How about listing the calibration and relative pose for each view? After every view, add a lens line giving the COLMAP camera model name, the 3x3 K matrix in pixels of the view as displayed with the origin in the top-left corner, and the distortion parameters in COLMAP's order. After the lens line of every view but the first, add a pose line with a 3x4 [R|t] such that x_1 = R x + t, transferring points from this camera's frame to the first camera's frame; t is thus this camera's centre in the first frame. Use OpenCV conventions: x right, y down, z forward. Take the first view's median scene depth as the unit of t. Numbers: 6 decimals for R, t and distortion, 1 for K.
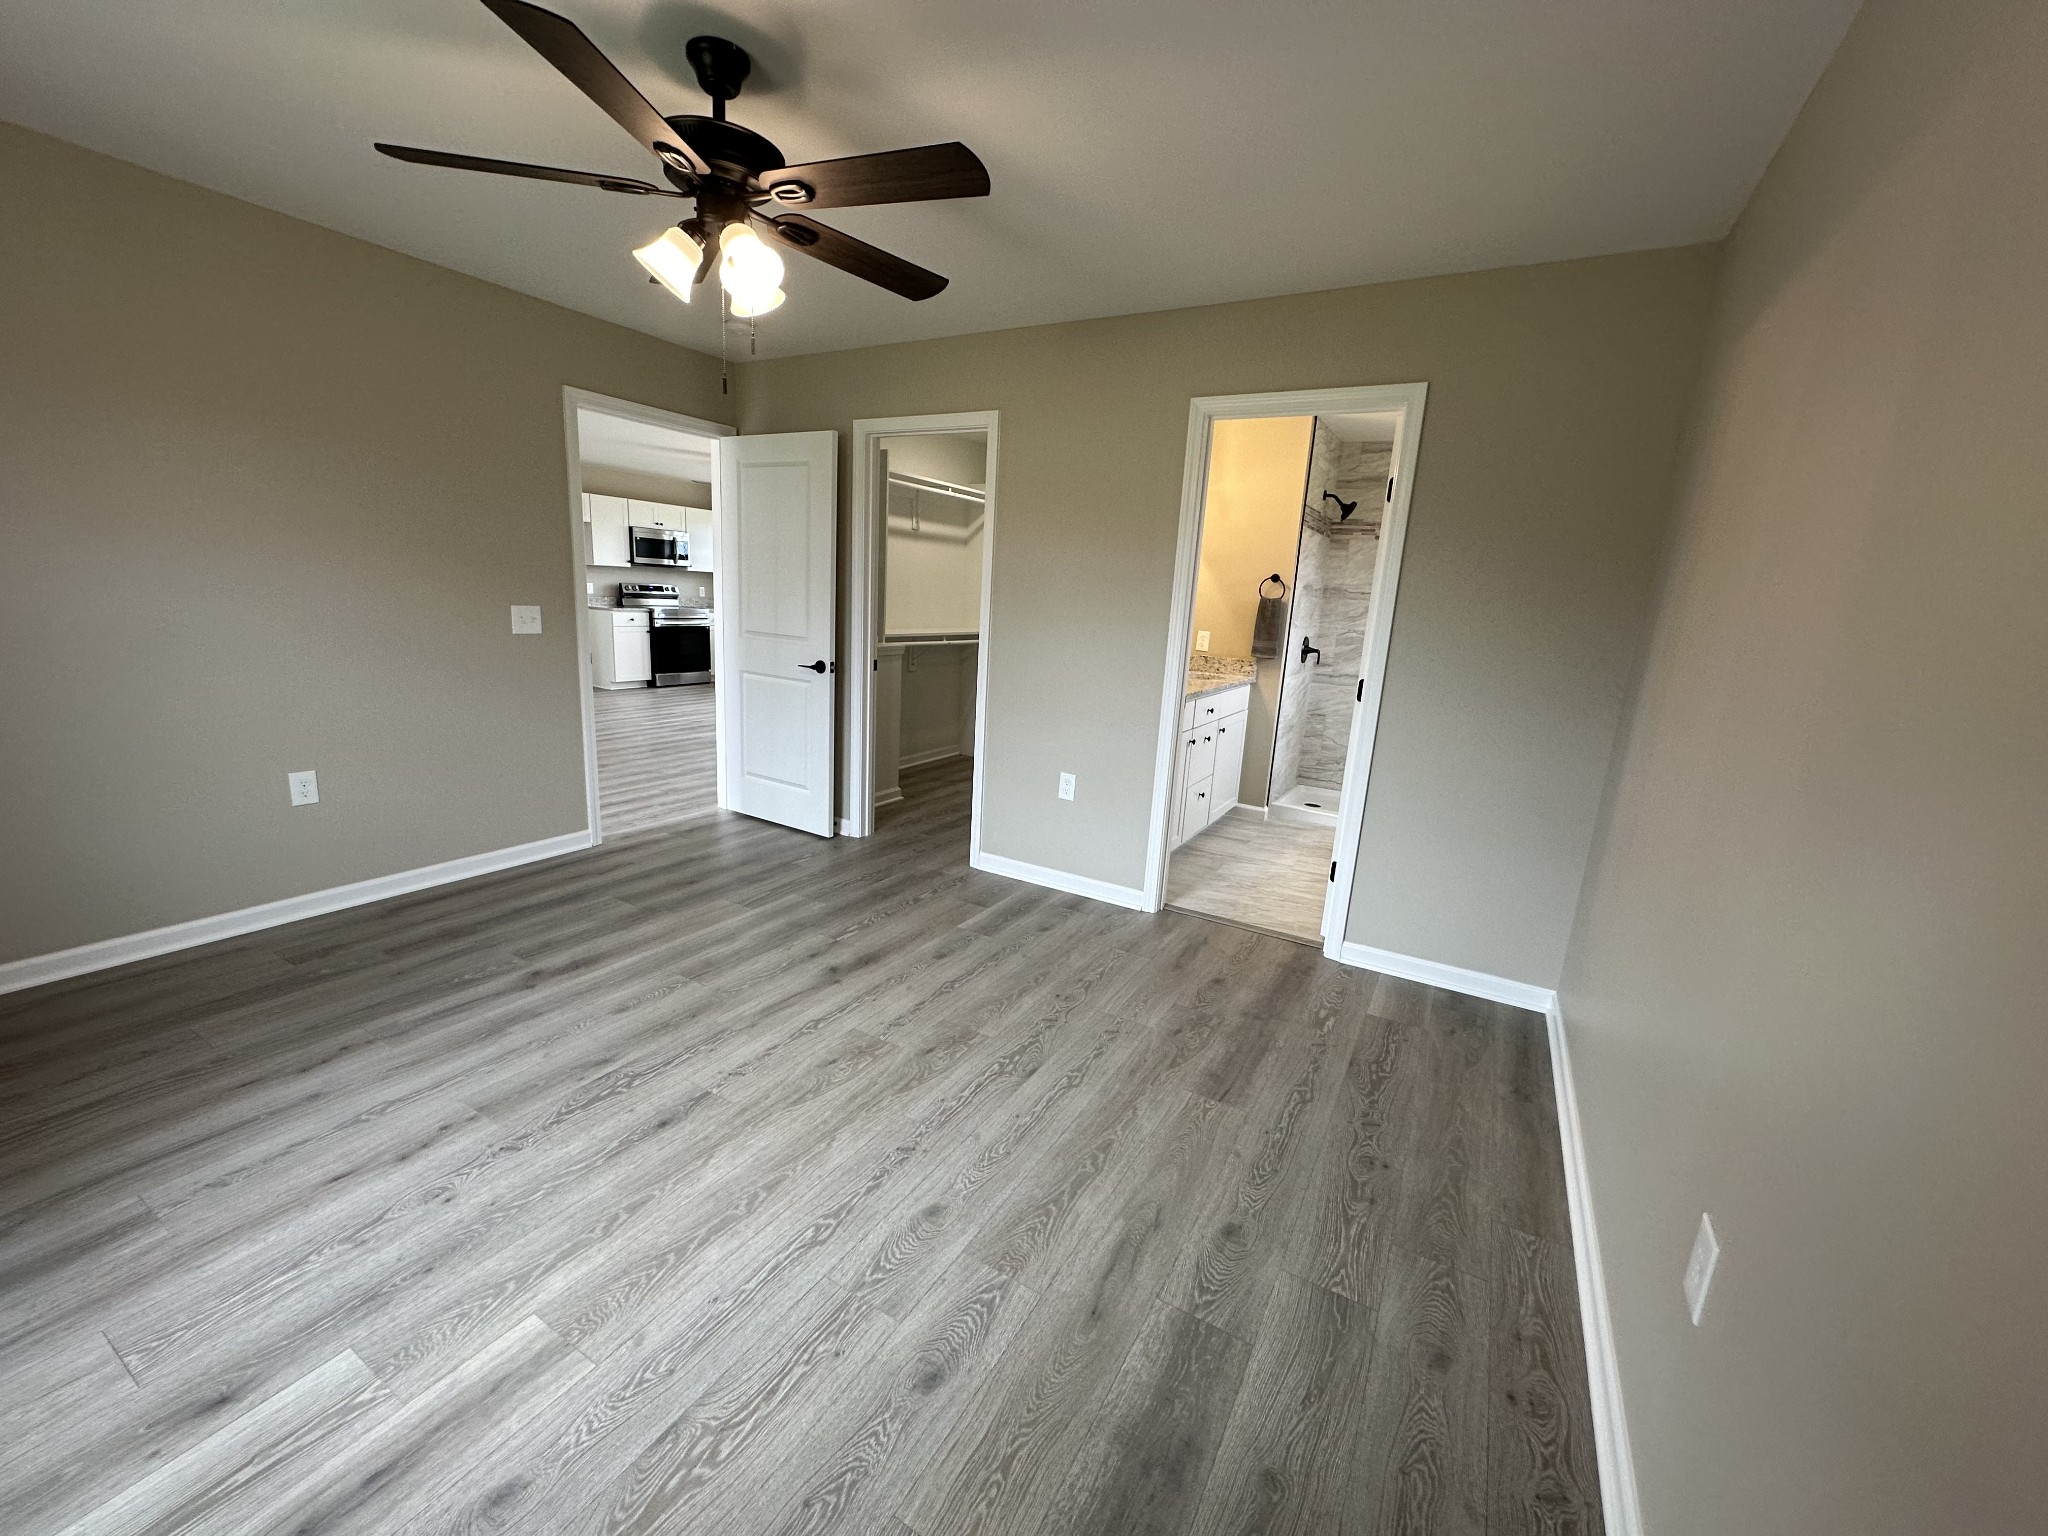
lens RADIAL K [[810.9, 0, 1007.2], [0, 810.9, 773.9], [0, 0, 1]] dist [0.001628, -0.000447]
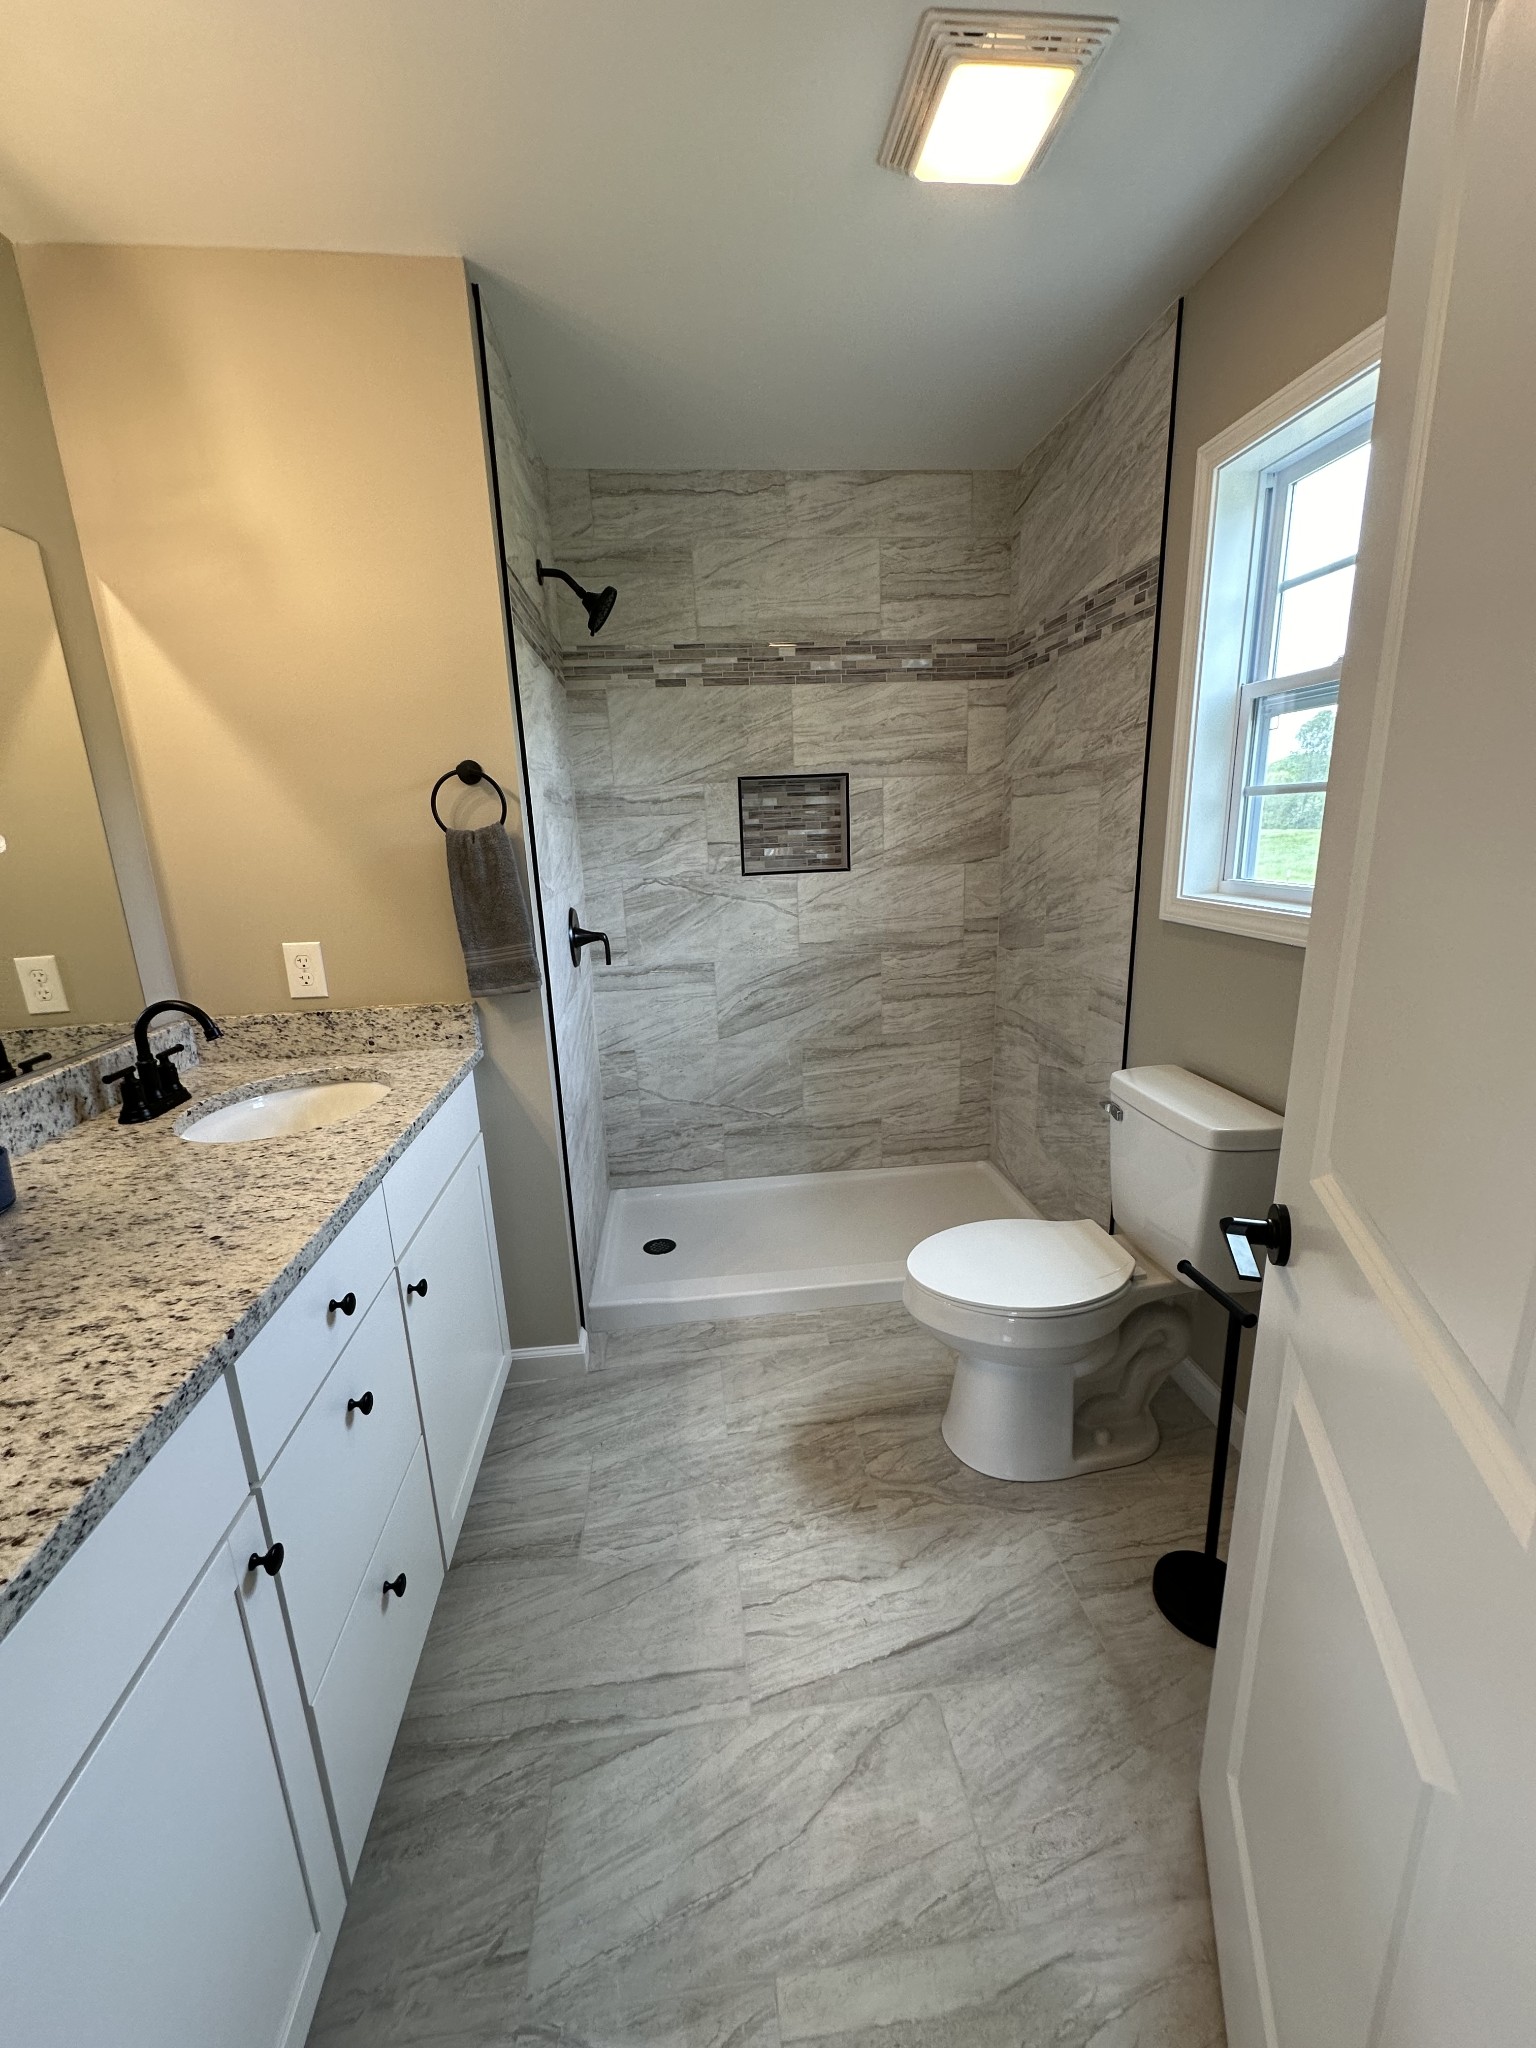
lens RADIAL K [[810.9, 0, 763.1], [0, 810.9, 1028.7], [0, 0, 1]] dist [0.001628, -0.000447]
pose [[0.793553, -0.226244, 0.564878, 0.193011], [0.207319, 0.973294, 0.098576, -0.131263], [-0.572095, 0.038885, 0.819265, 0.598874]]
